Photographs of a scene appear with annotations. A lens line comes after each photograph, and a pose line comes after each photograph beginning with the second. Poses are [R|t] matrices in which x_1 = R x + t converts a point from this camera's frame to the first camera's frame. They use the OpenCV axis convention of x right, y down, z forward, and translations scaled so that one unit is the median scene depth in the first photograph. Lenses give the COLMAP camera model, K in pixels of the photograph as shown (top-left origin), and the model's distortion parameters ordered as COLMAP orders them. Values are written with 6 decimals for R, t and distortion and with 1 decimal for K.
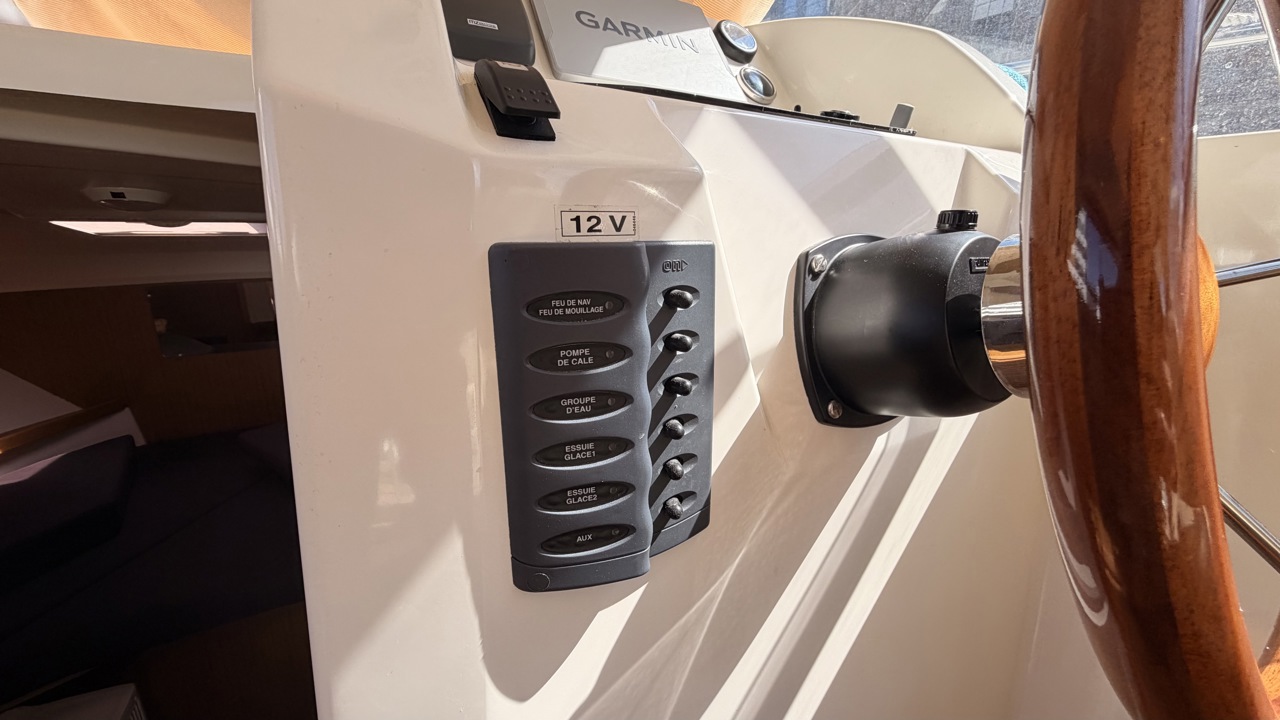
lens RADIAL K [[509.7, 0, 635.0], [0, 509.7, 359.3], [0, 0, 1]] dist [0.000150, -0.000197]
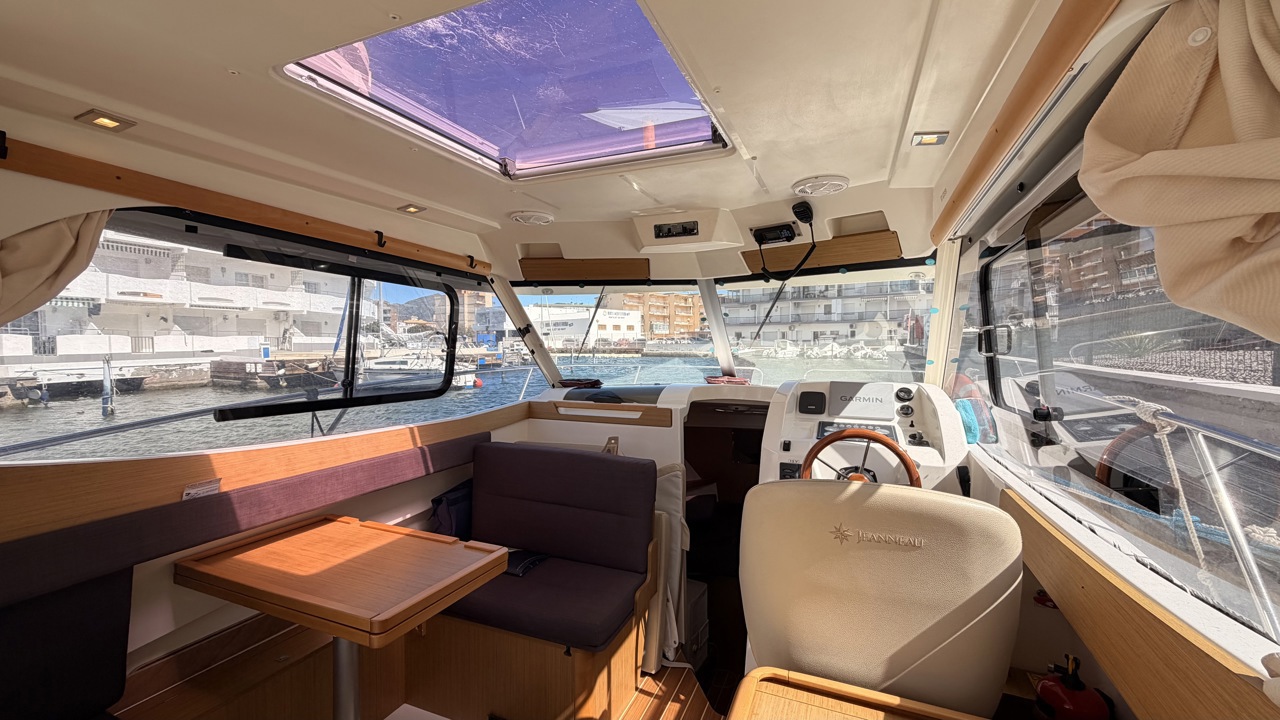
lens RADIAL K [[509.7, 0, 635.0], [0, 509.7, 359.3], [0, 0, 1]] dist [0.000150, -0.000197]
pose [[0.608214, 0.008553, -0.793727, 4.119592], [-0.216477, 0.963825, -0.155496, -0.014410], [0.763684, 0.266398, 0.588064, -5.269423]]
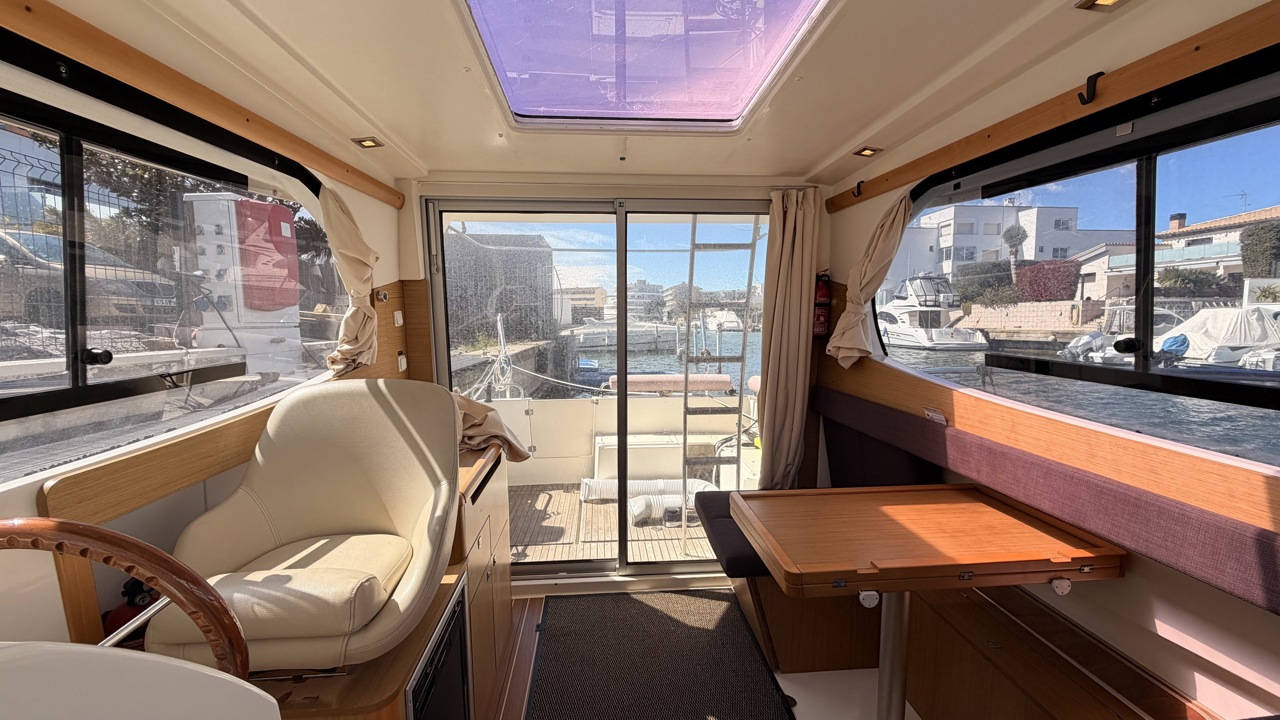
lens RADIAL K [[509.7, 0, 635.0], [0, 509.7, 359.3], [0, 0, 1]] dist [0.000150, -0.000197]
pose [[-0.900742, -0.050710, 0.431385, -2.056274], [0.113269, 0.931375, 0.345992, -1.716710], [-0.419327, 0.360511, -0.833185, 1.114199]]
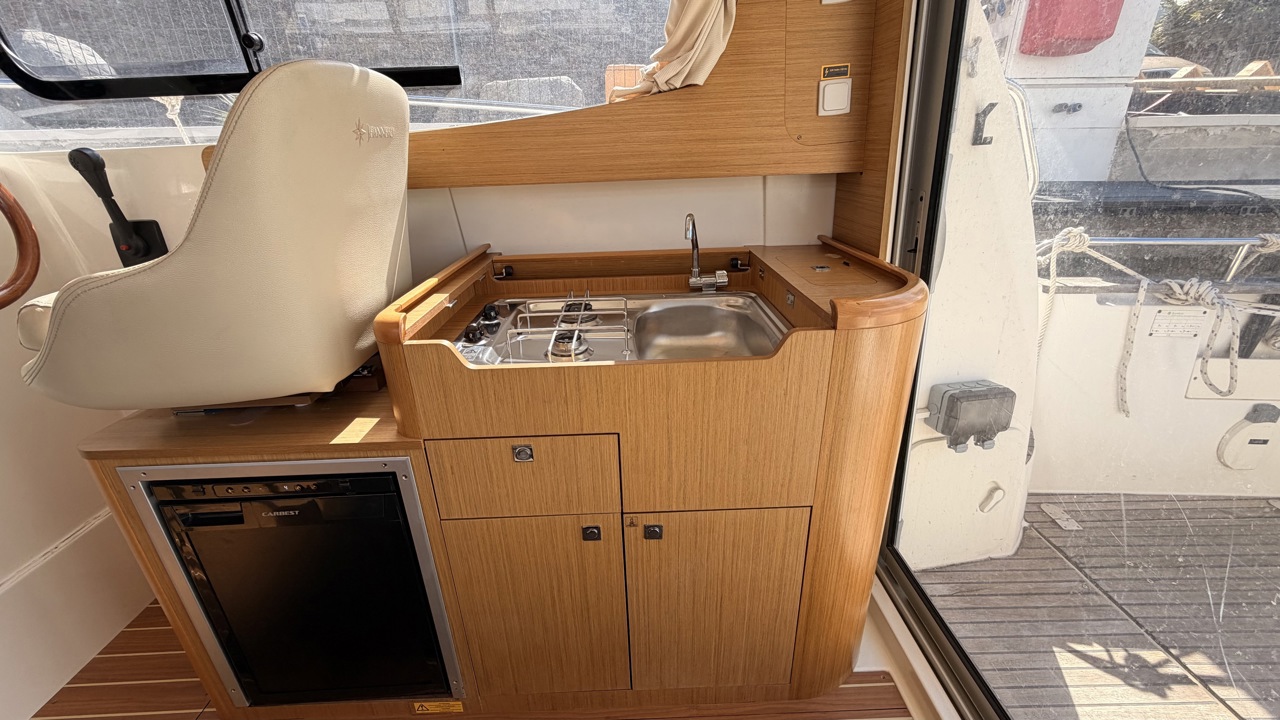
lens RADIAL K [[509.7, 0, 635.0], [0, 509.7, 359.3], [0, 0, 1]] dist [0.000150, -0.000197]
pose [[0.479946, -0.361310, 0.799442, 0.276206], [0.272306, 0.927599, 0.255751, 1.156139], [-0.833967, 0.094946, 0.543585, -4.677267]]
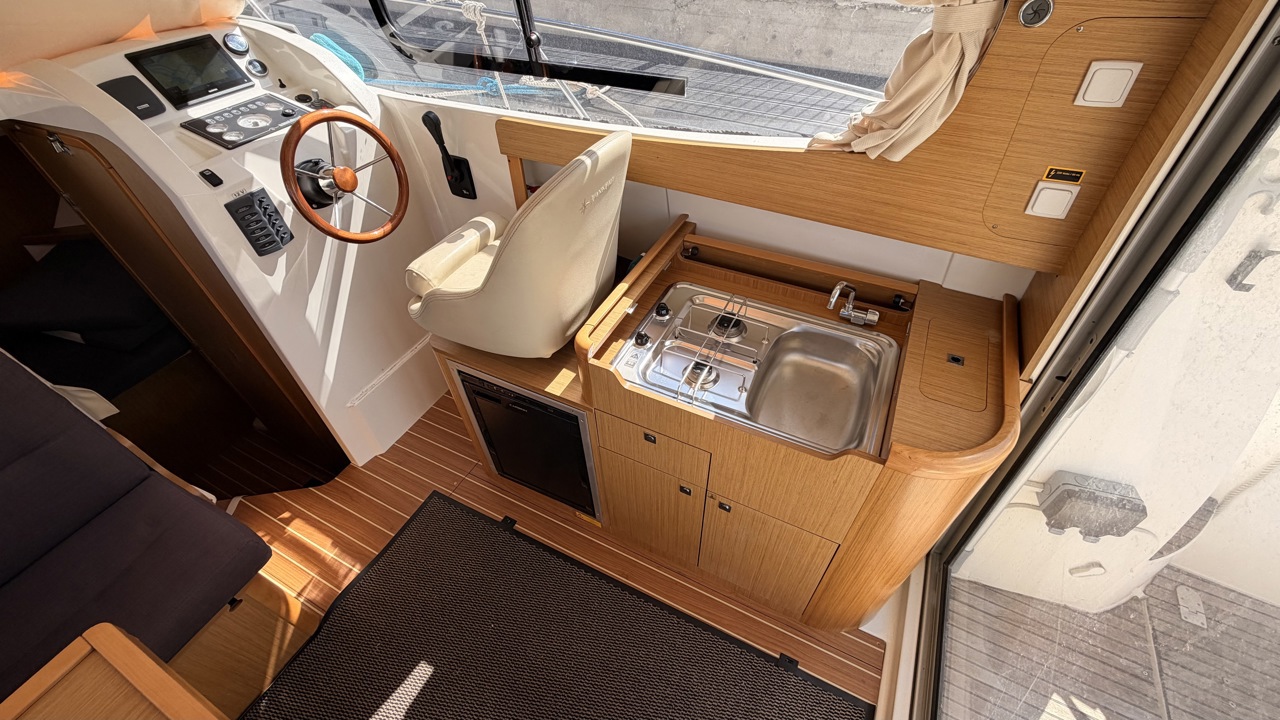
lens RADIAL K [[509.7, 0, 635.0], [0, 509.7, 359.3], [0, 0, 1]] dist [0.000150, -0.000197]
pose [[0.834752, -0.414640, 0.362301, 0.694610], [0.191505, 0.835526, 0.514997, -0.697951], [-0.516250, -0.360512, 0.776863, -5.649197]]
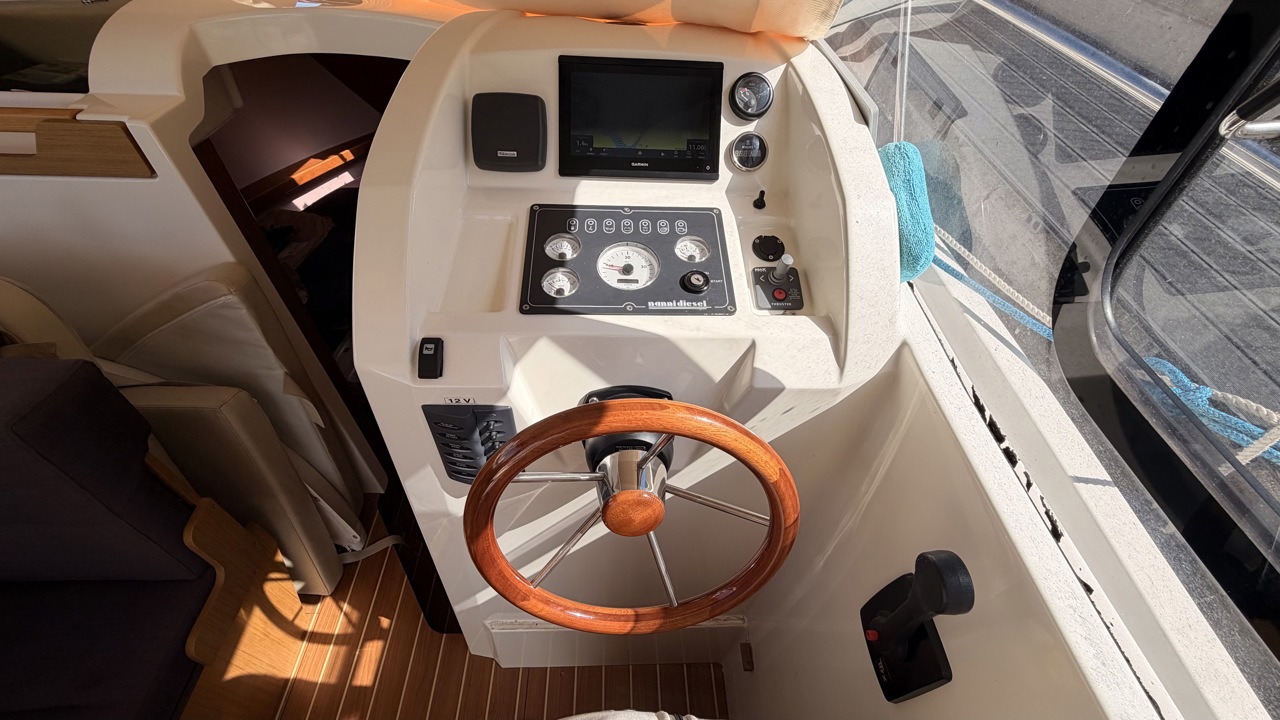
lens RADIAL K [[506.9, 0, 640.0], [0, 506.9, 360.0], [0, 0, 1]] dist [-0.000096, 0.000060]
pose [[0.883178, 0.366469, -0.292740, 1.292965], [-0.163103, 0.825134, 0.540880, -1.786660], [0.439766, -0.429947, 0.788512, -0.558754]]
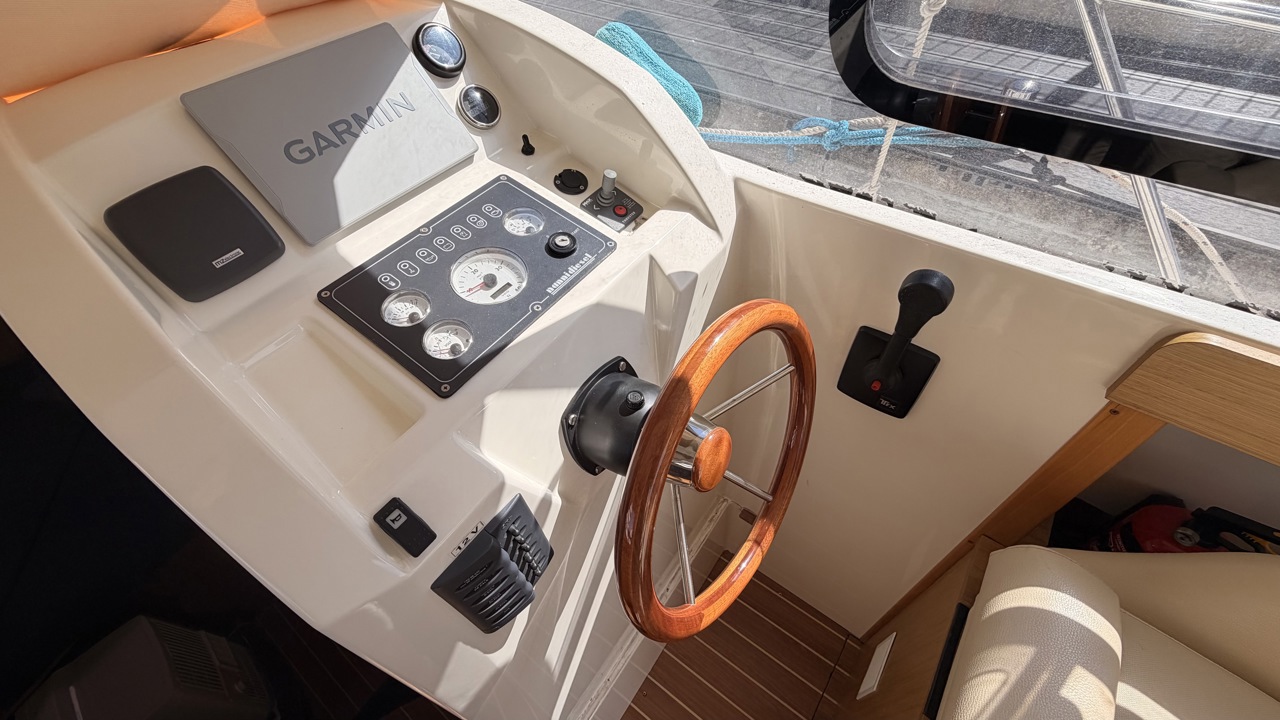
lens RADIAL K [[509.7, 0, 635.0], [0, 509.7, 359.3], [0, 0, 1]] dist [0.000150, -0.000197]
pose [[0.911591, -0.349125, 0.217056, 0.299521], [0.169927, 0.800776, 0.574355, -1.635385], [-0.374335, -0.486693, 0.789306, -0.458909]]
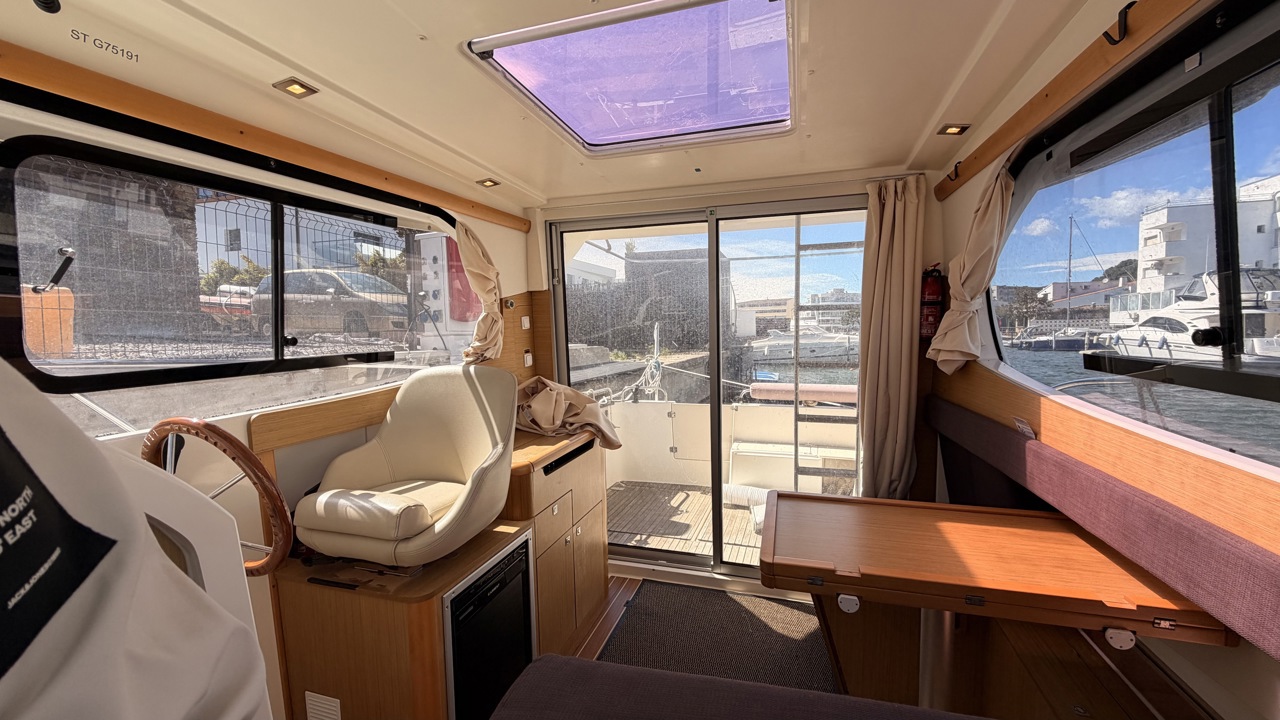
lens RADIAL K [[509.7, 0, 635.0], [0, 509.7, 359.3], [0, 0, 1]] dist [0.000150, -0.000197]
pose [[-0.669760, -0.054023, 0.740610, -3.844626], [0.211140, 0.942331, 0.259678, -1.393834], [-0.711928, 0.330294, -0.619729, 0.546390]]
